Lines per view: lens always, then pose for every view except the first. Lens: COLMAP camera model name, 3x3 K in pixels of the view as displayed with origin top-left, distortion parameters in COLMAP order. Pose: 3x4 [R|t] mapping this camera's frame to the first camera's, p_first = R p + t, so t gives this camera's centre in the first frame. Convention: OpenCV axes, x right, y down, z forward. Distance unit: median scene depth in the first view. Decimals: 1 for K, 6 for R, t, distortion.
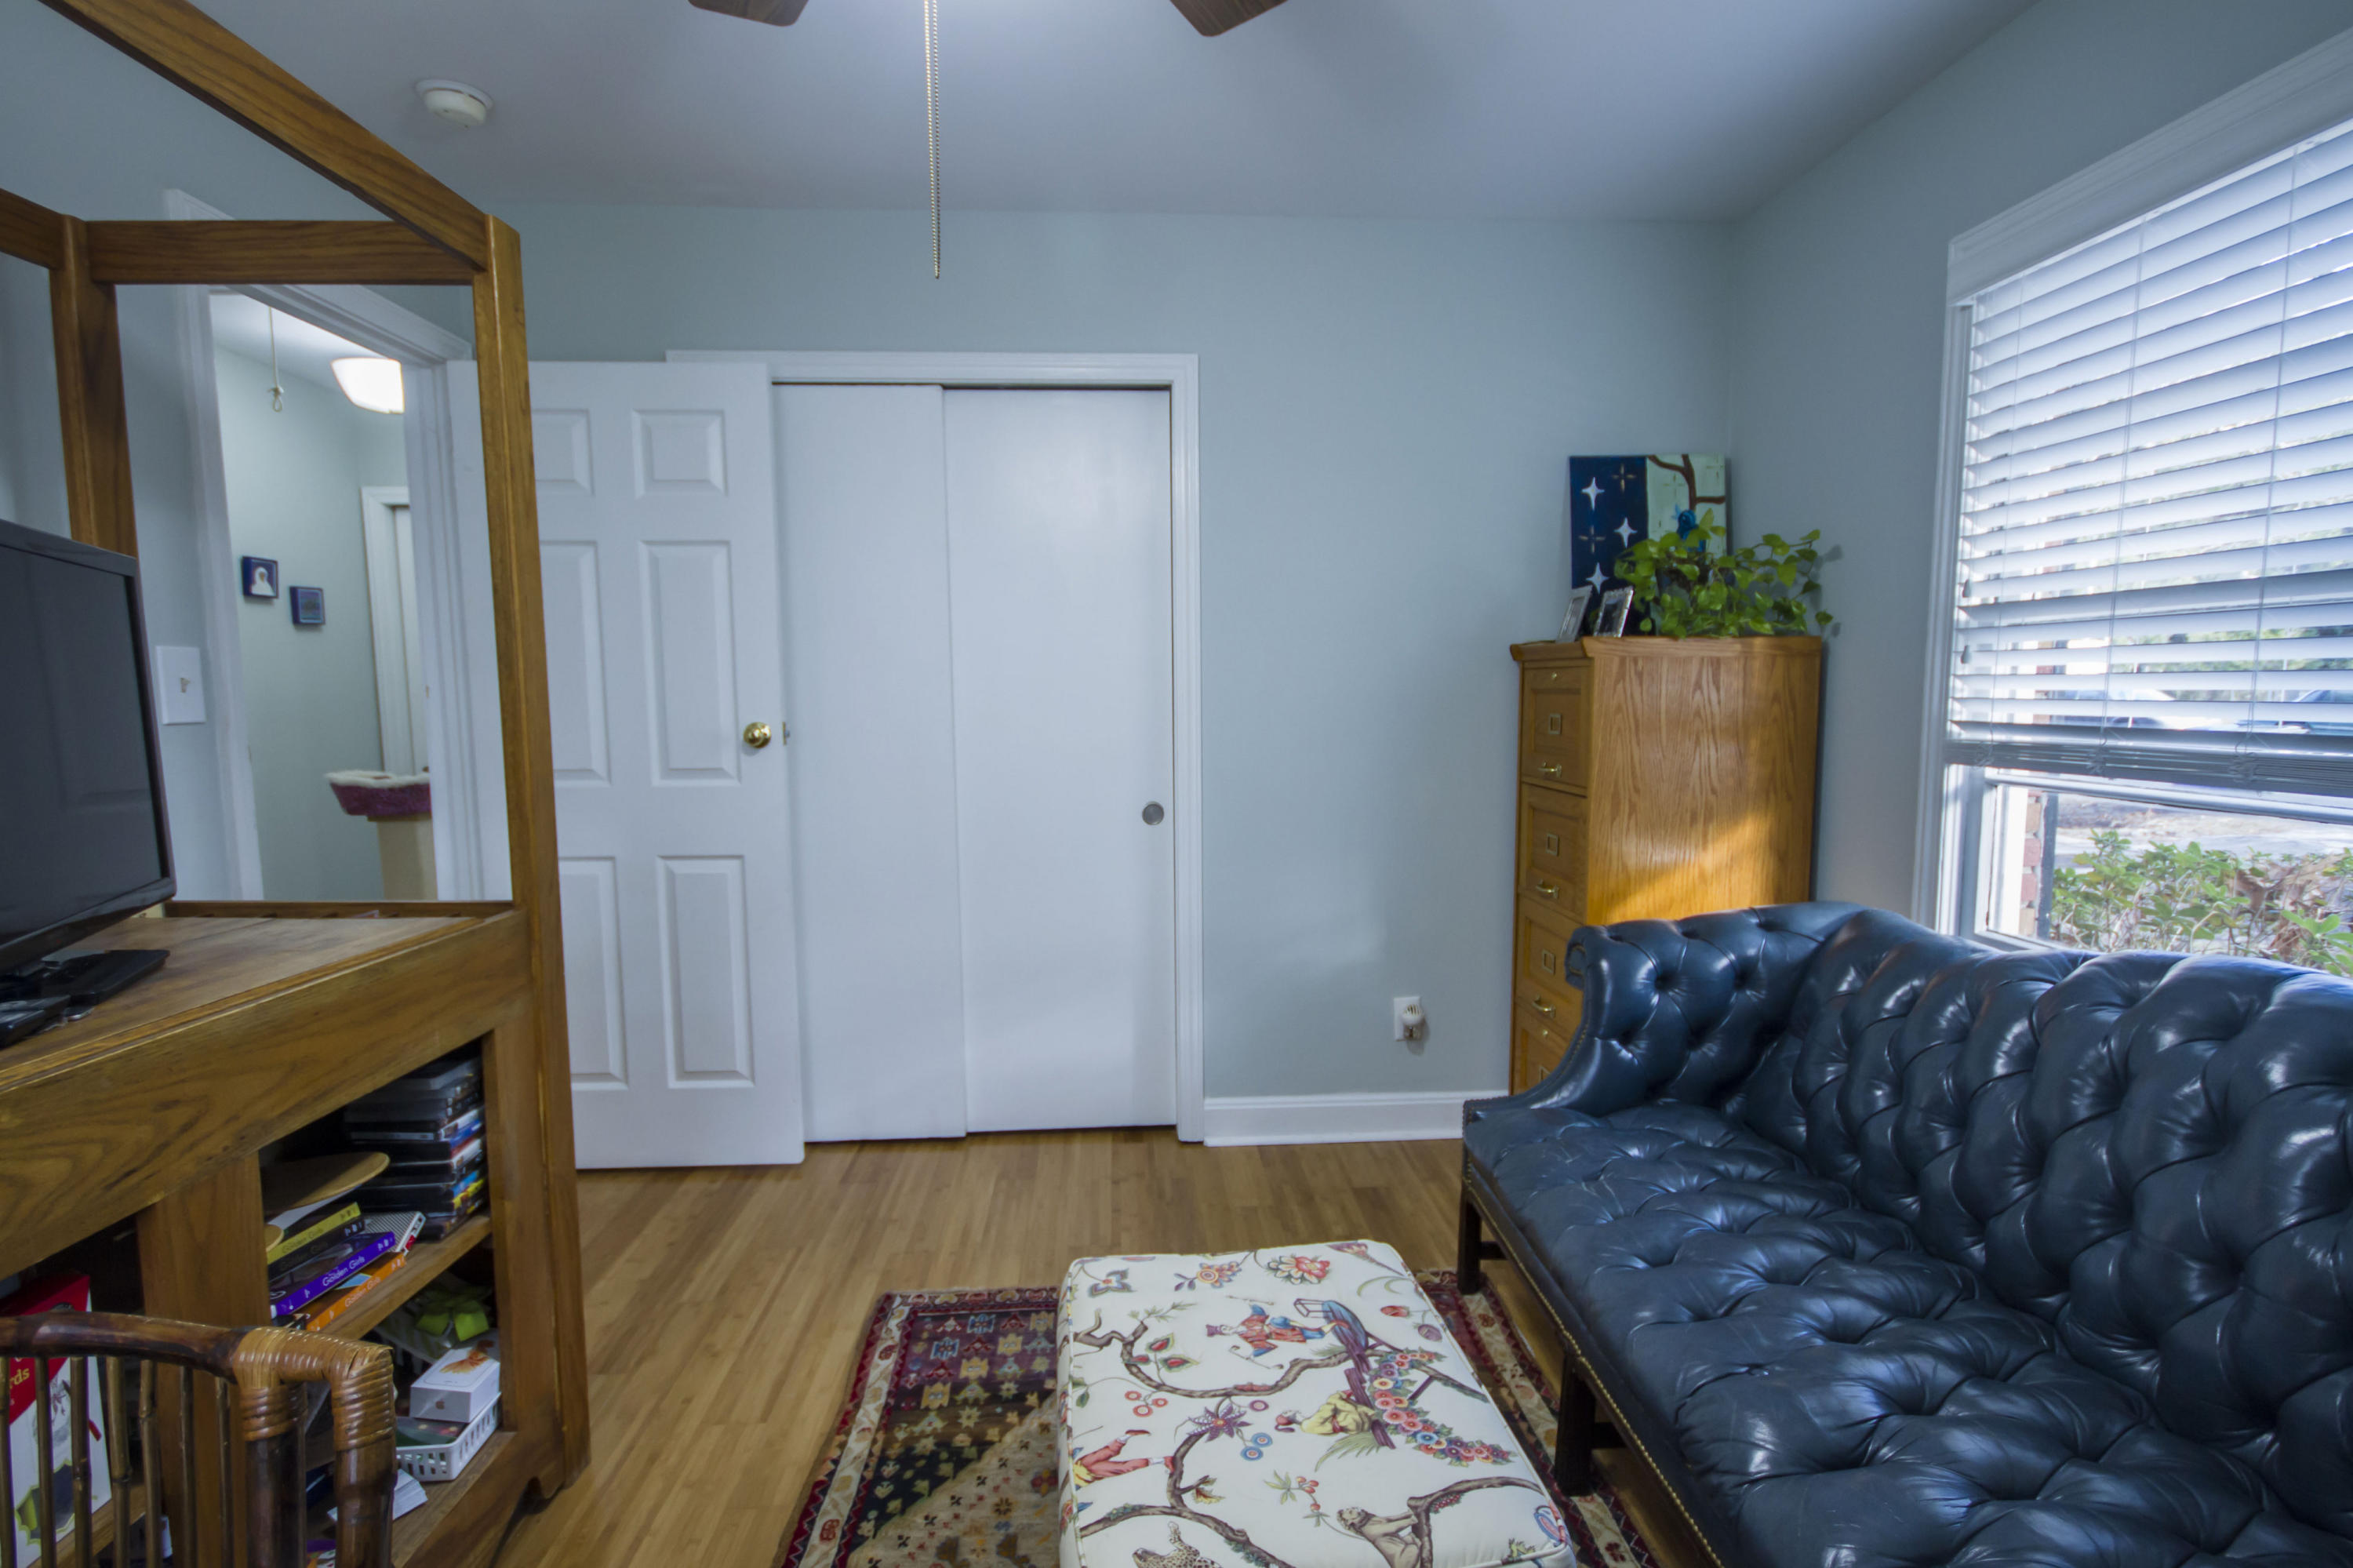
lens RADIAL K [[1107.6, 0, 1179.6], [0, 1107.6, 807.6], [0, 0, 1]] dist [0.000451, -0.000020]
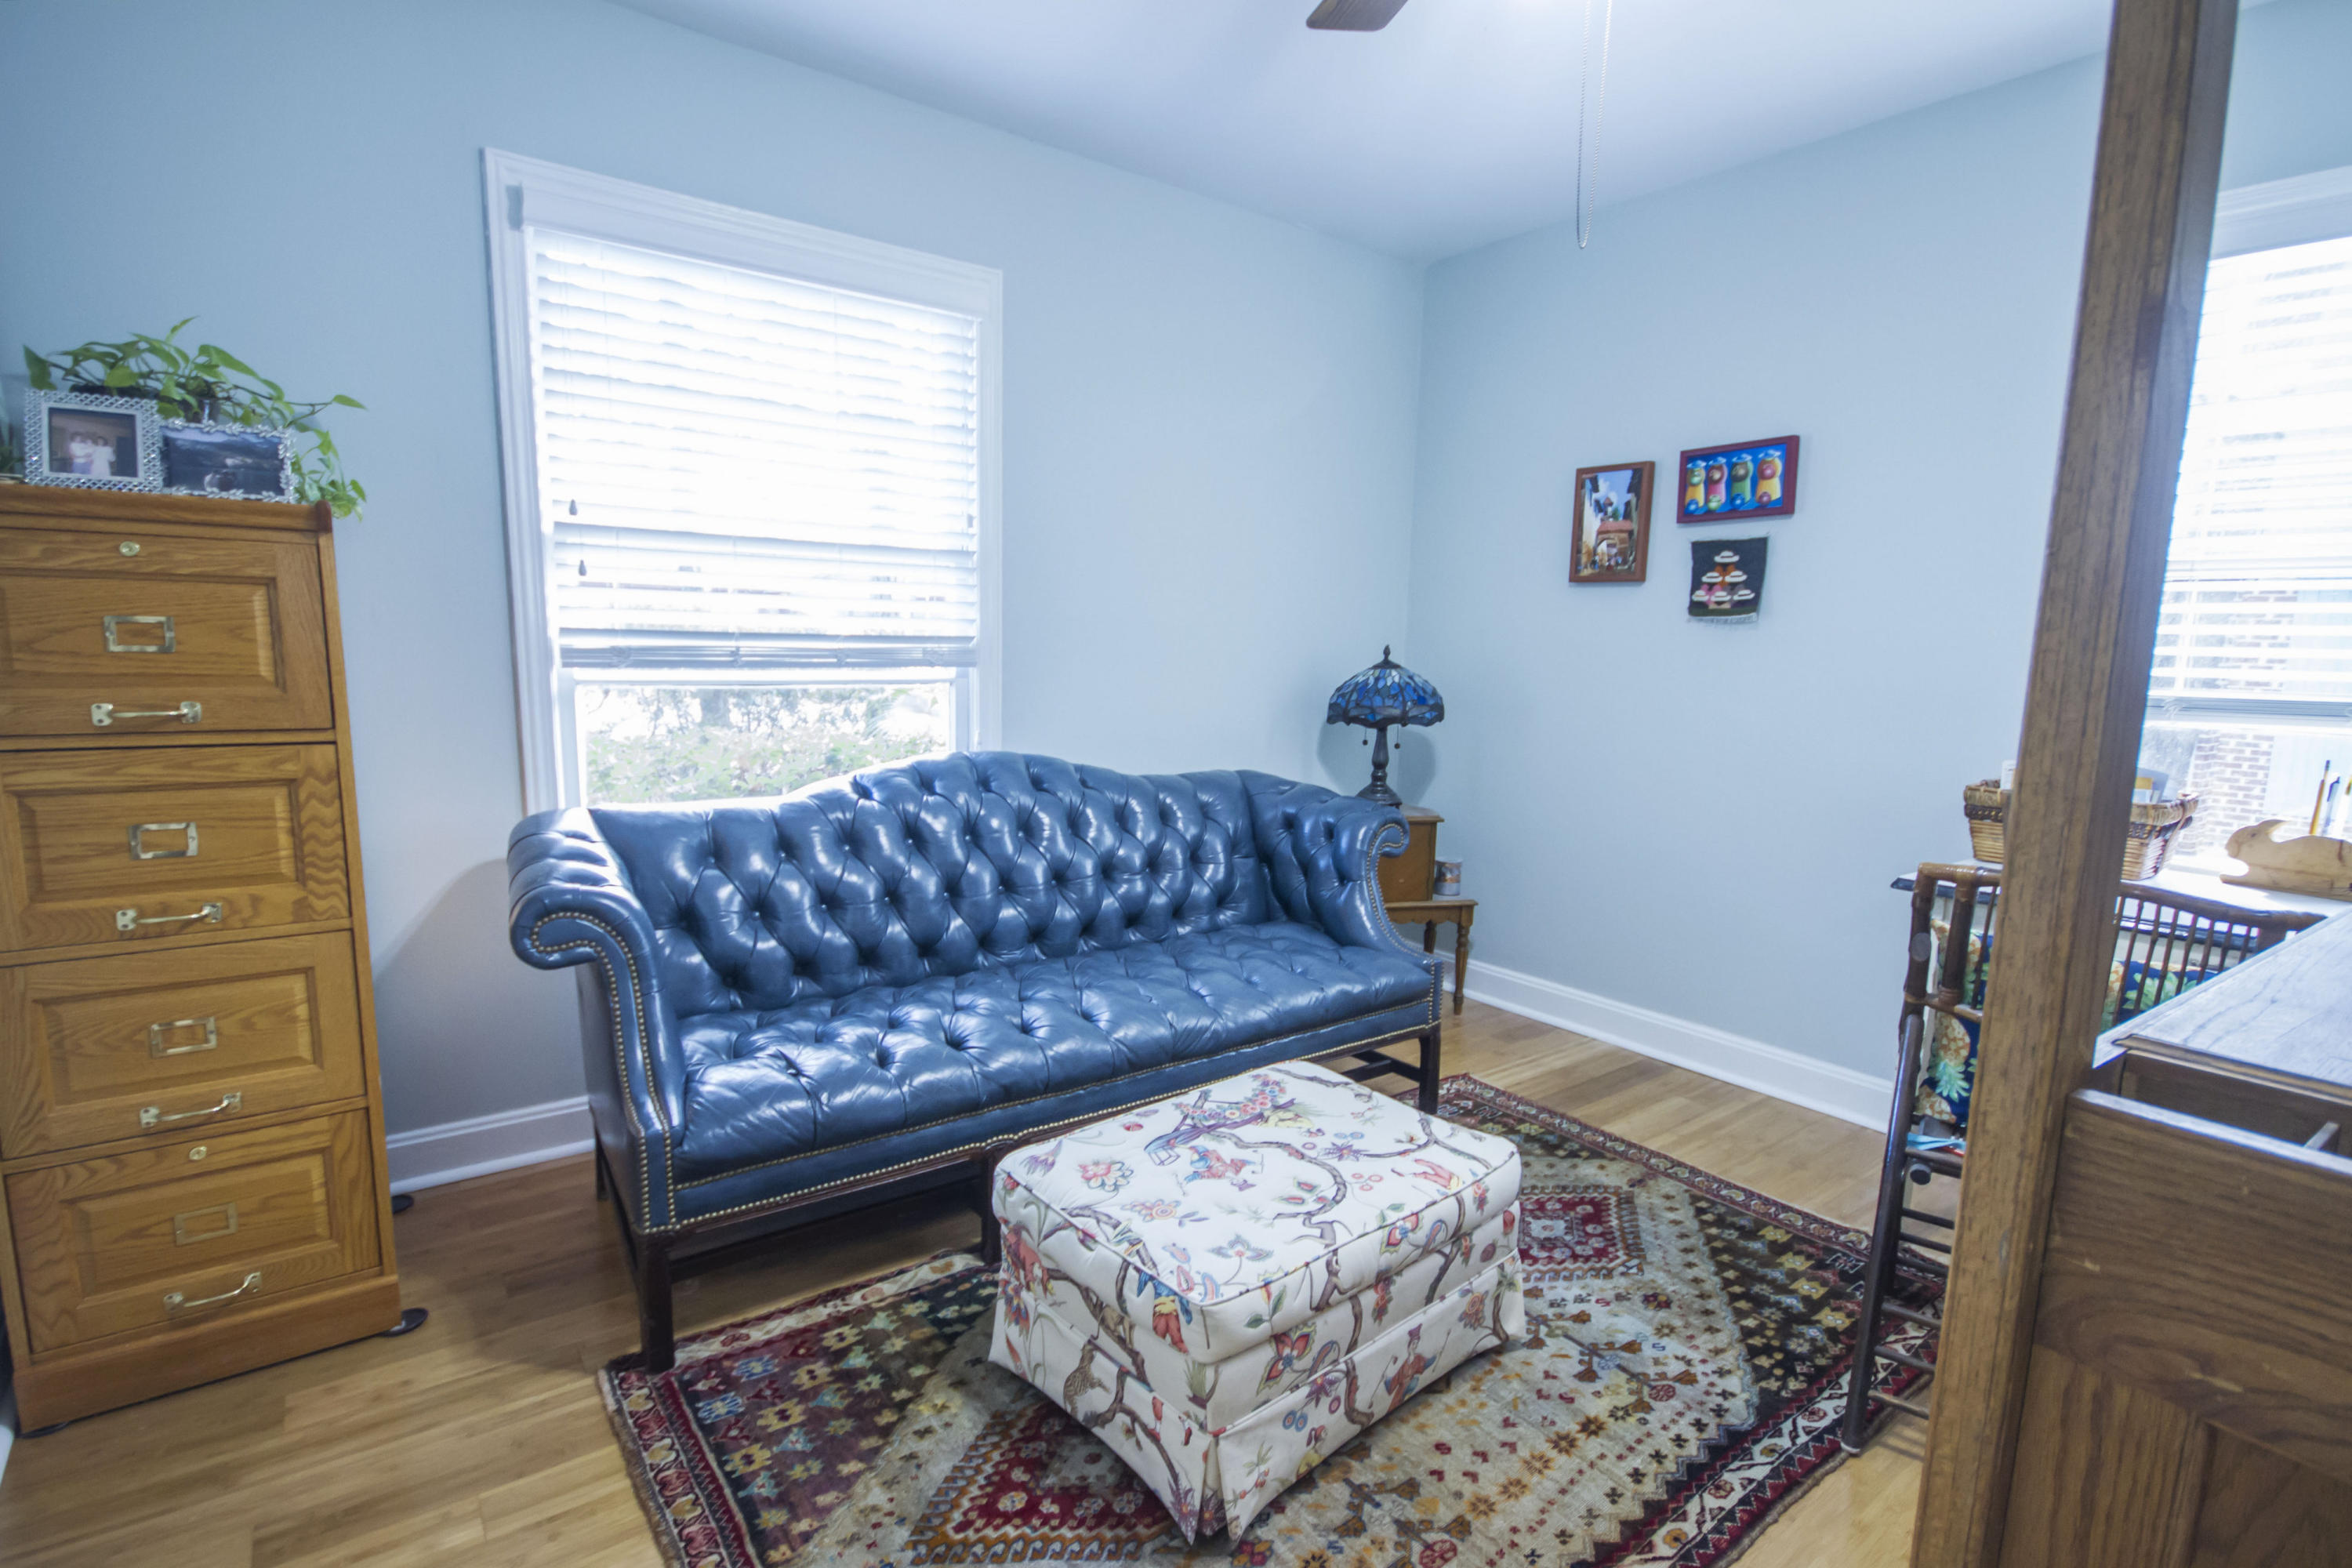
lens RADIAL K [[1107.1, 0, 1179.1], [0, 1107.1, 807.5], [0, 0, 1]] dist [0.000451, -0.000020]
pose [[-0.541575, -0.132916, 0.830078, -0.801702], [0.062366, 0.978348, 0.197347, -0.117845], [-0.838336, 0.158647, -0.521559, 1.576880]]
